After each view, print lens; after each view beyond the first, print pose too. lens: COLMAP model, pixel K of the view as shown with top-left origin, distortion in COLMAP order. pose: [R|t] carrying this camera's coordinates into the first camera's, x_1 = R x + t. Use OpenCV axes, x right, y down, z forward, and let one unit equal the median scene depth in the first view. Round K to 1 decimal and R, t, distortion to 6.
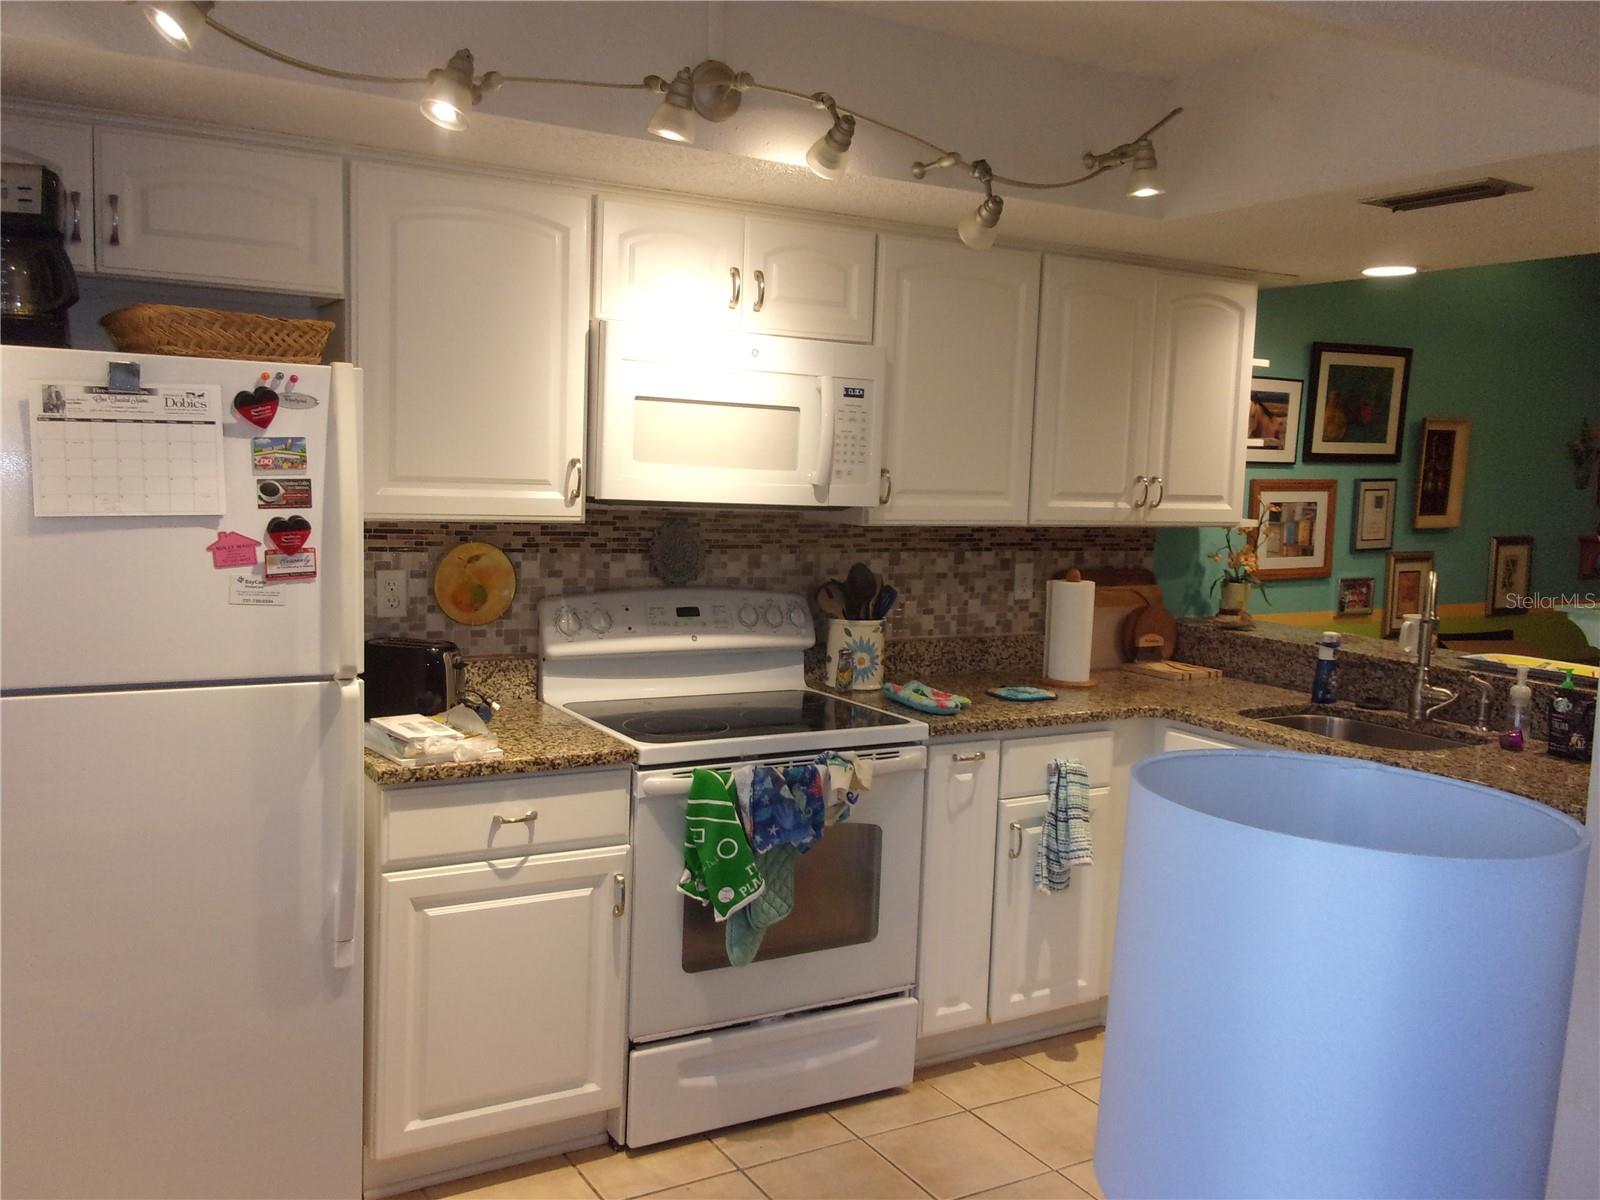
lens RADIAL K [[1399.2, 0, 787.6], [0, 1399.2, 599.6], [0, 0, 1]] dist [0.046520, -0.012152]
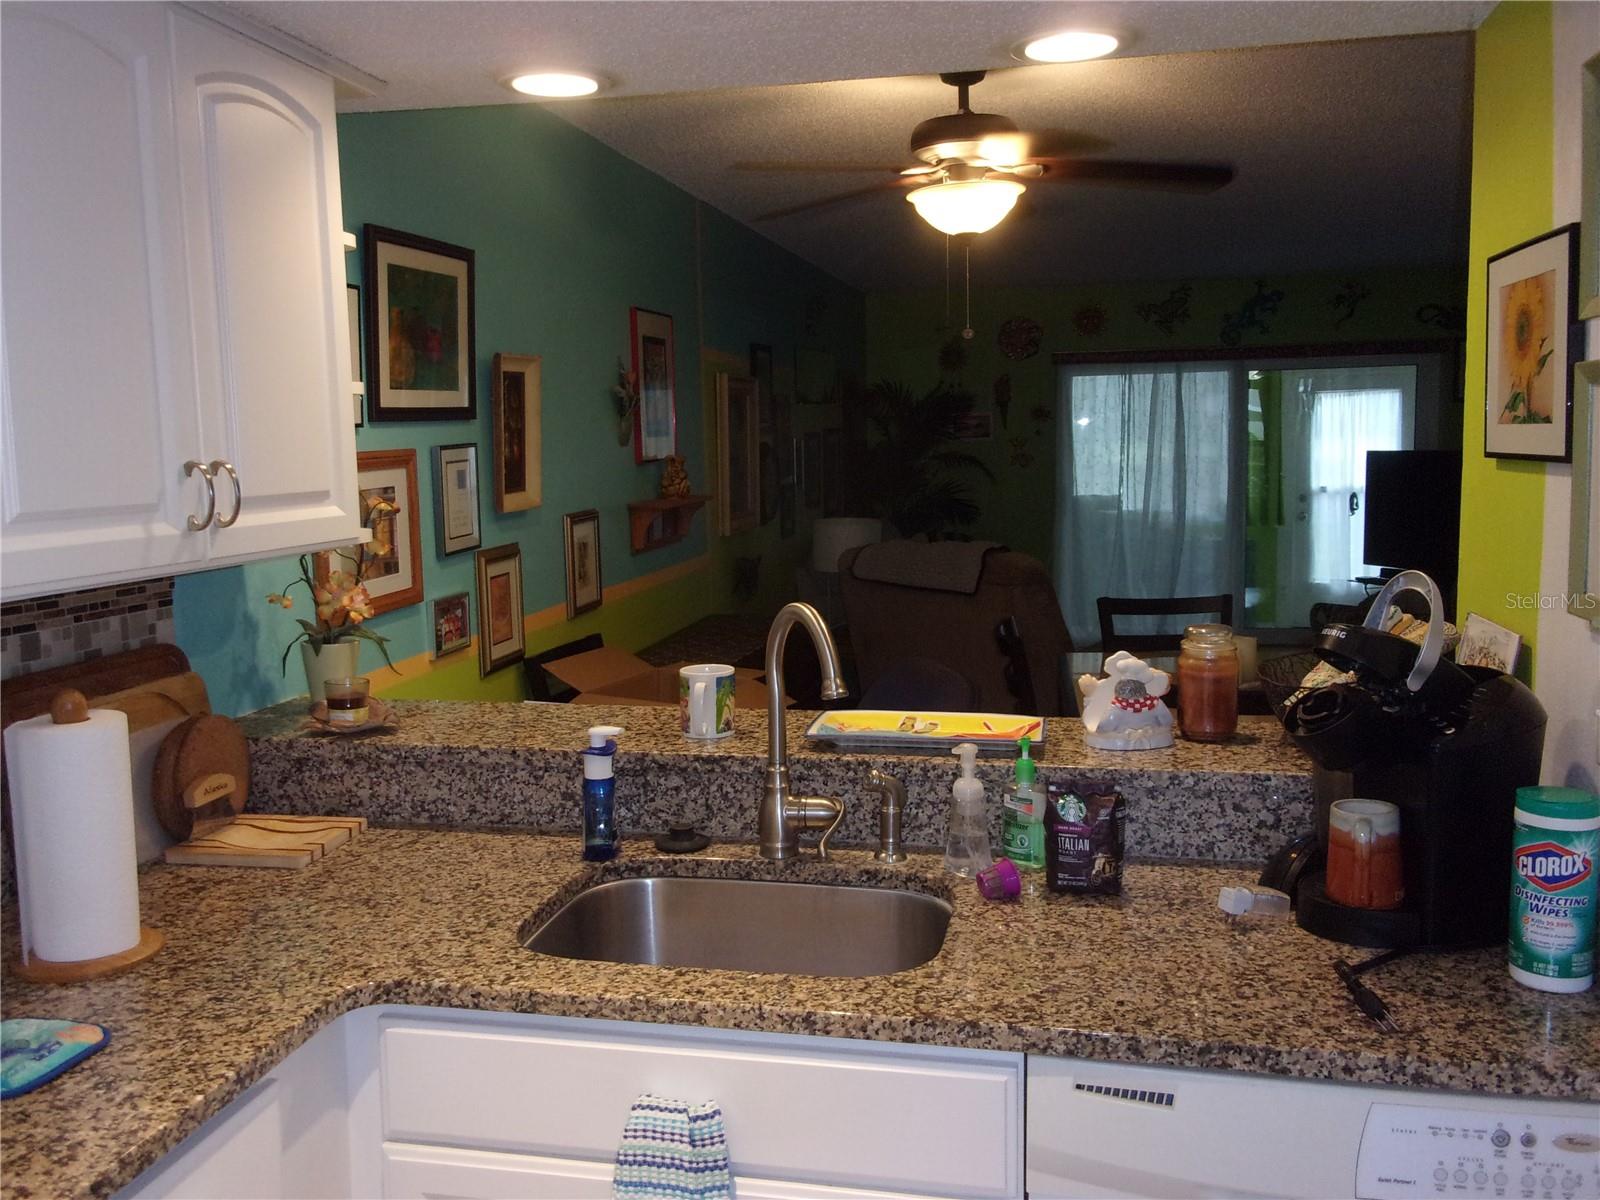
lens RADIAL K [[1399.2, 0, 798.3], [0, 1399.2, 589.4], [0, 0, 1]] dist [0.046520, -0.012152]
pose [[0.672799, -0.128364, 0.728604, 0.041255], [0.116502, 0.990928, 0.067000, -0.049242], [-0.730595, 0.039806, 0.681650, 0.492250]]
